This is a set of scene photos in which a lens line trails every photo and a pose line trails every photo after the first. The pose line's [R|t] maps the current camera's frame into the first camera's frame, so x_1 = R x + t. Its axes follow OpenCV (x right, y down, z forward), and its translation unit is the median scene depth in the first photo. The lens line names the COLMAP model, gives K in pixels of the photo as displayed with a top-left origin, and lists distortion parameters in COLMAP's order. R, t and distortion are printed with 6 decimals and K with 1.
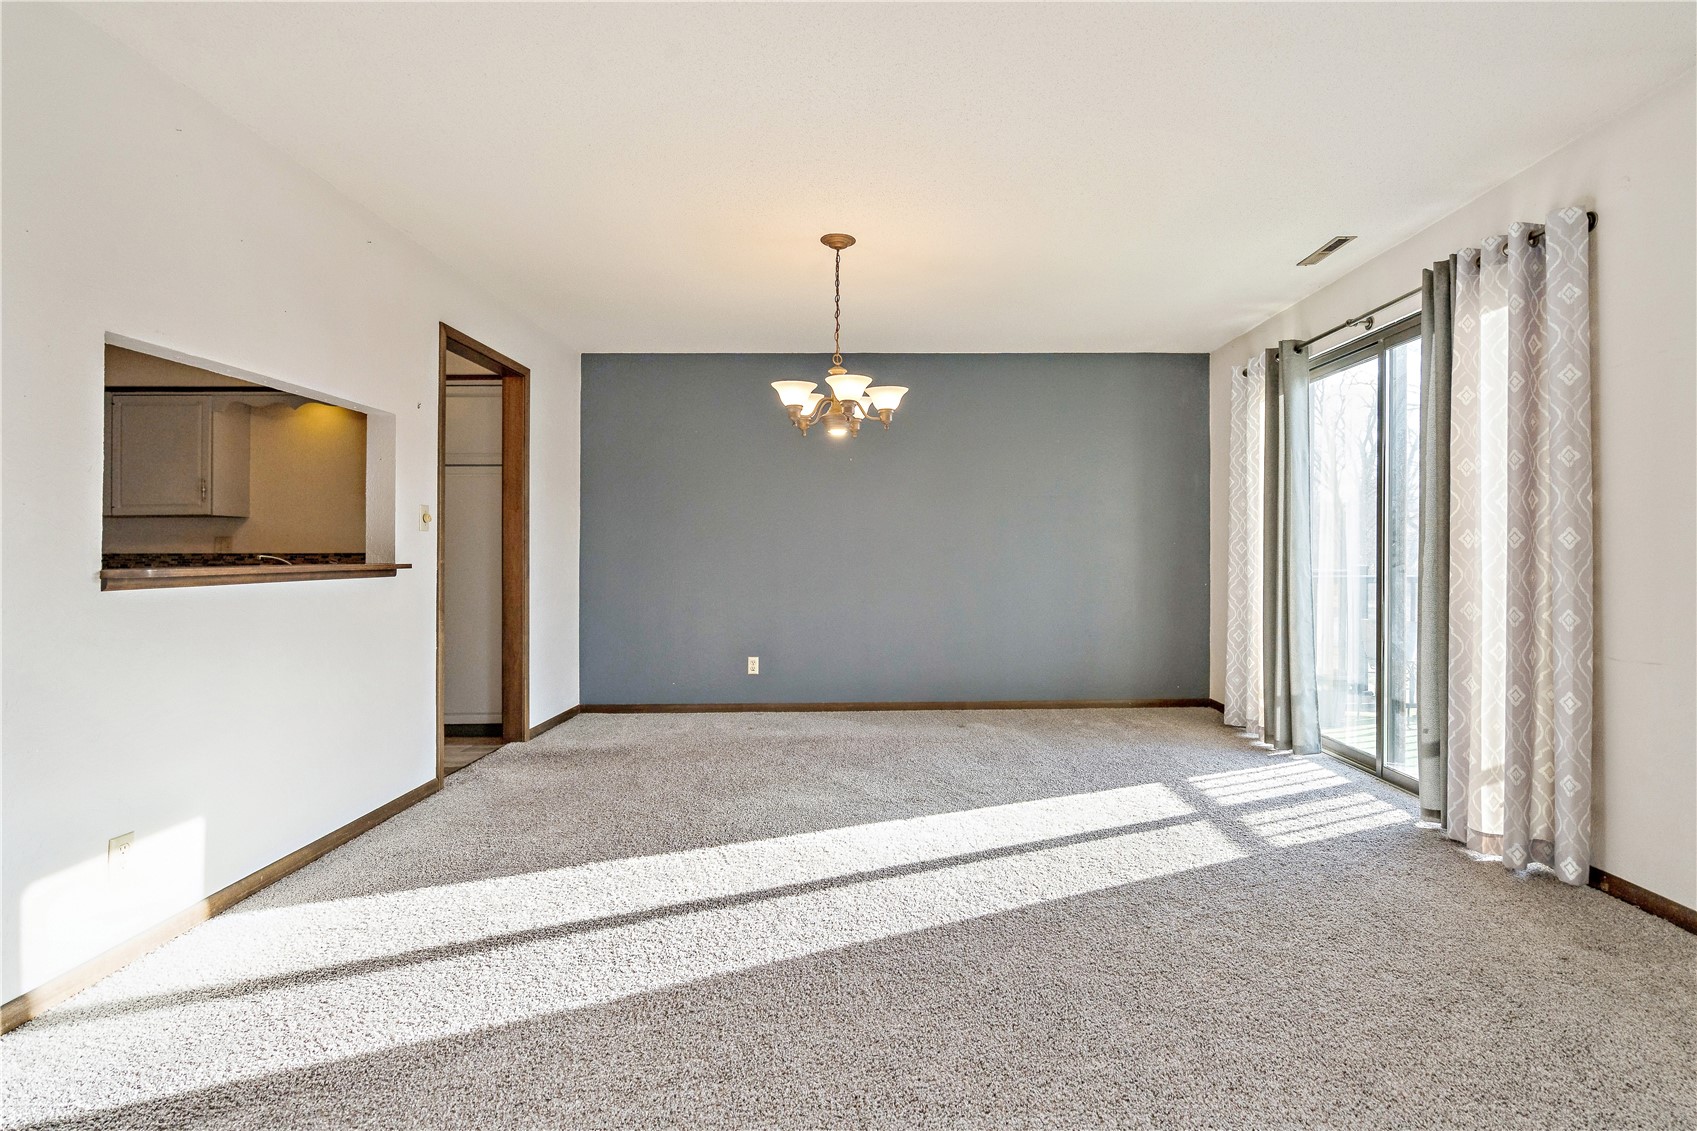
lens RADIAL K [[772.8, 0, 869.5], [0, 772.8, 547.7], [0, 0, 1]] dist [0.000496, -0.000043]
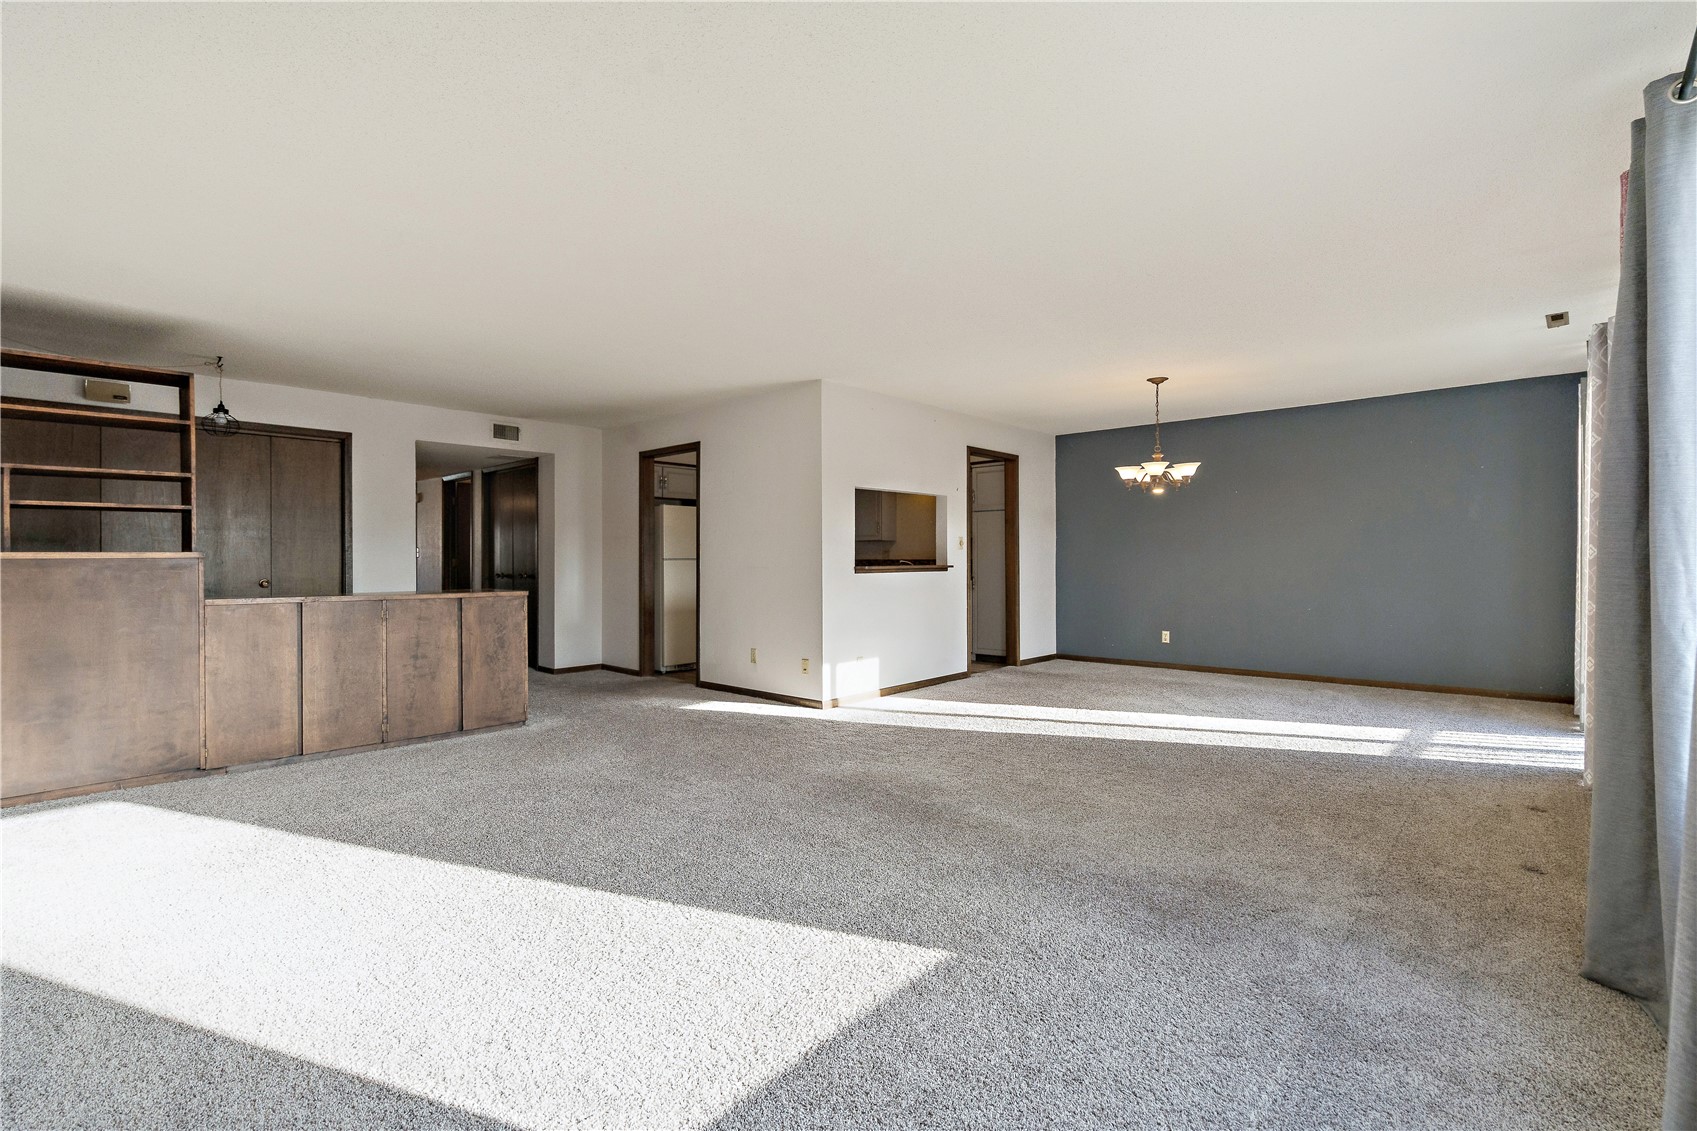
lens RADIAL K [[772.8, 0, 869.5], [0, 772.8, 547.7], [0, 0, 1]] dist [0.000496, -0.000043]
pose [[0.751011, -0.006006, -0.660262, 0.542795], [0.004169, 0.999982, -0.004353, -0.016296], [0.660276, 0.000517, 0.751023, -0.637495]]
